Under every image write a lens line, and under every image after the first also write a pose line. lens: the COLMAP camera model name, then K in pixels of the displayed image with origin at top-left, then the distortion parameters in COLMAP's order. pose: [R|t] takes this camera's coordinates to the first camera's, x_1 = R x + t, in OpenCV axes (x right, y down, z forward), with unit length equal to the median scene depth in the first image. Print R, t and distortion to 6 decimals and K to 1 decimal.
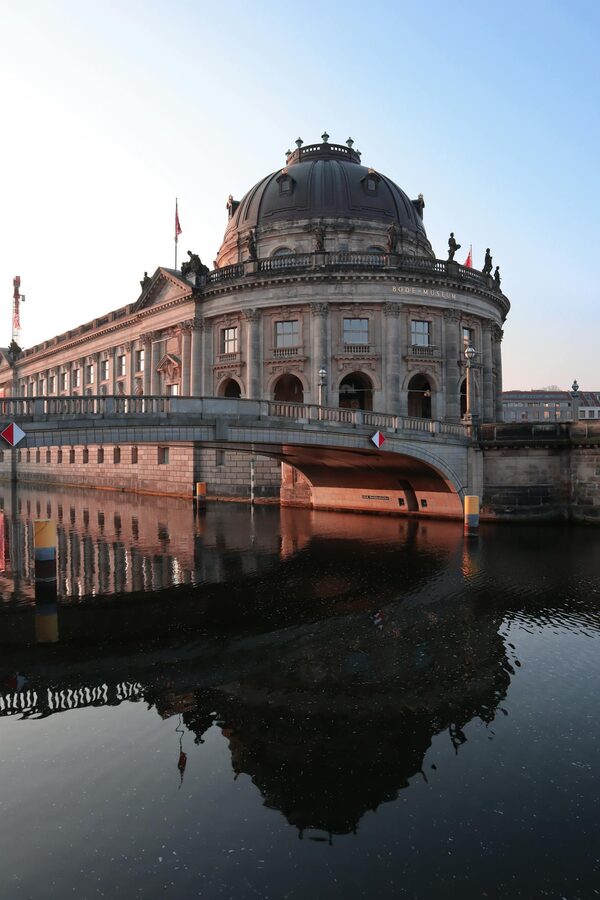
lens RADIAL K [[589.5, 0, 300.2], [0, 589.5, 448.9], [0, 0, 1]] dist [-0.060126, -0.001334]
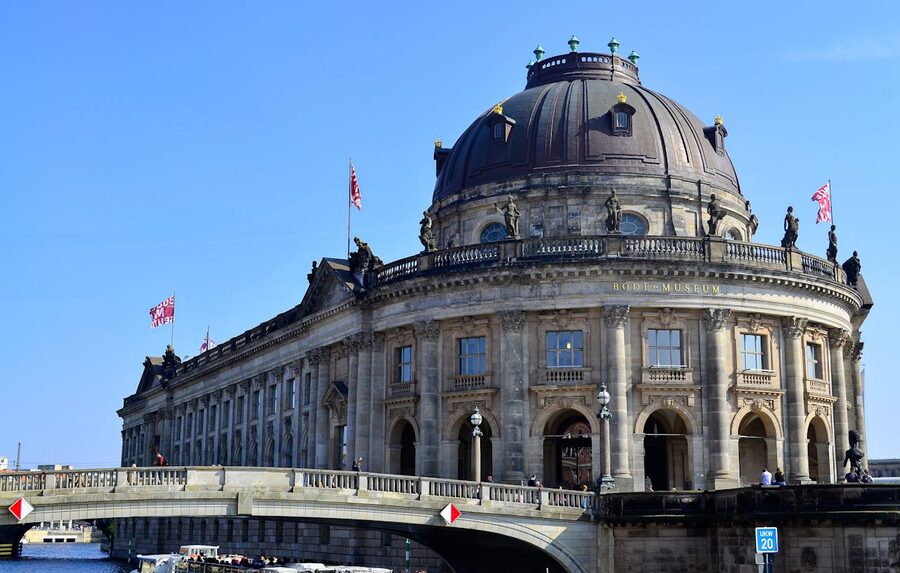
lens RADIAL K [[1218.2, 0, 449.8], [0, 1218.2, 286.3], [0, 0, 1]] dist [-0.015879, 0.000000]
pose [[0.958698, -0.047461, -0.280439, 0.342010], [-0.005394, 0.982768, -0.184764, -0.008045], [0.284375, 0.178645, 0.941922, -0.363605]]
